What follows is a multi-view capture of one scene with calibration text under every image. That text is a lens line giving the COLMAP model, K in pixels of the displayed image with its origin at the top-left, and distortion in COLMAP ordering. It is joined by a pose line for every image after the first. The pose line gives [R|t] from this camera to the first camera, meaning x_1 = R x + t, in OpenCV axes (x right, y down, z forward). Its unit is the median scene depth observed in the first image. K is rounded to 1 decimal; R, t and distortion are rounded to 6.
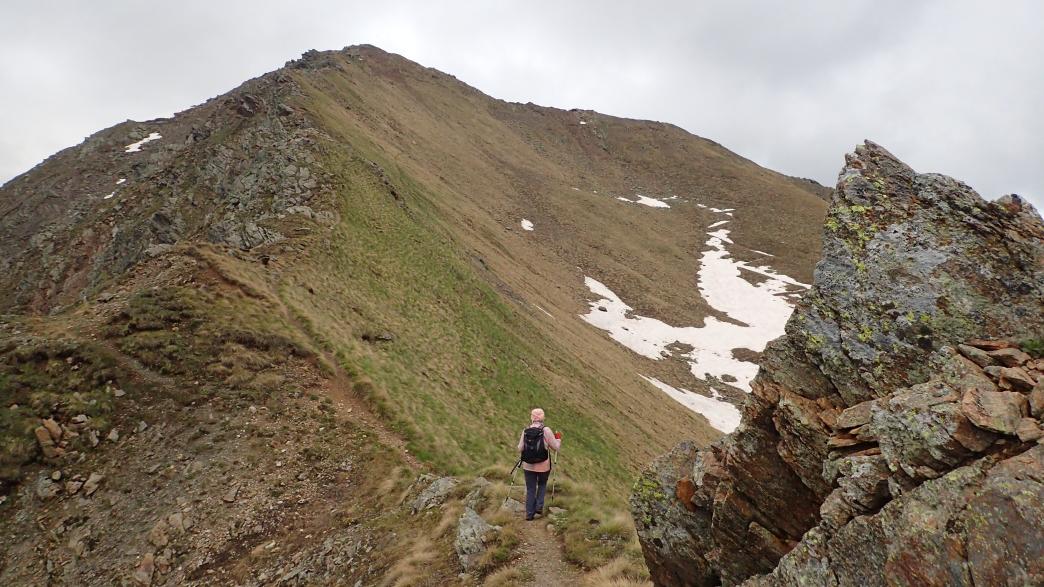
lens RADIAL K [[761.9, 0, 525.7], [0, 761.9, 281.6], [0, 0, 1]] dist [-0.001242, -0.019258]
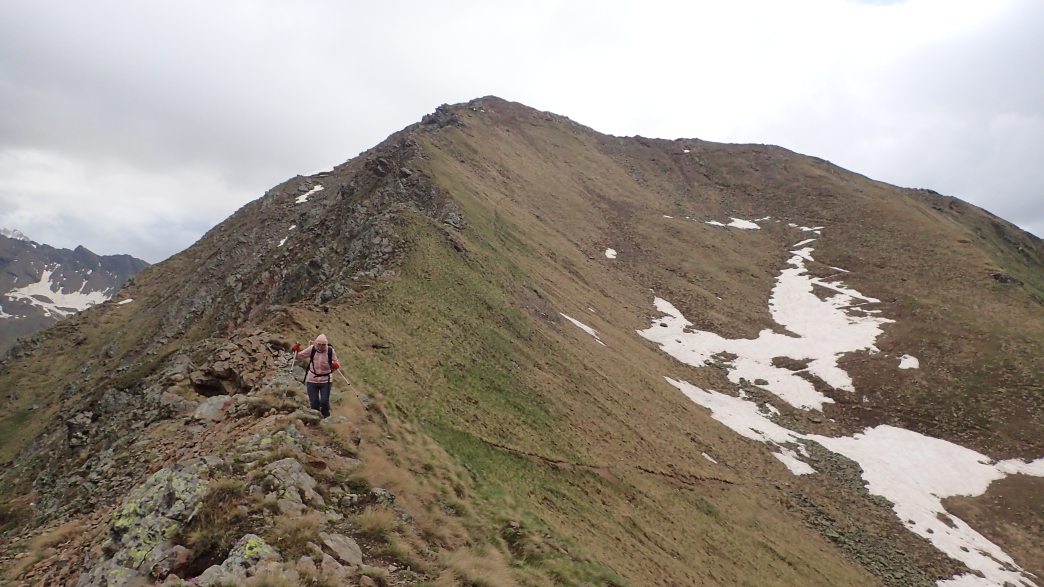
lens RADIAL K [[761.9, 0, 525.7], [0, 761.9, 281.6], [0, 0, 1]] dist [-0.001242, -0.019258]
pose [[0.978580, -0.031555, -0.203435, 0.083183], [0.027235, 0.999341, -0.024001, -0.005377], [0.204059, 0.017946, 0.978794, -0.124114]]
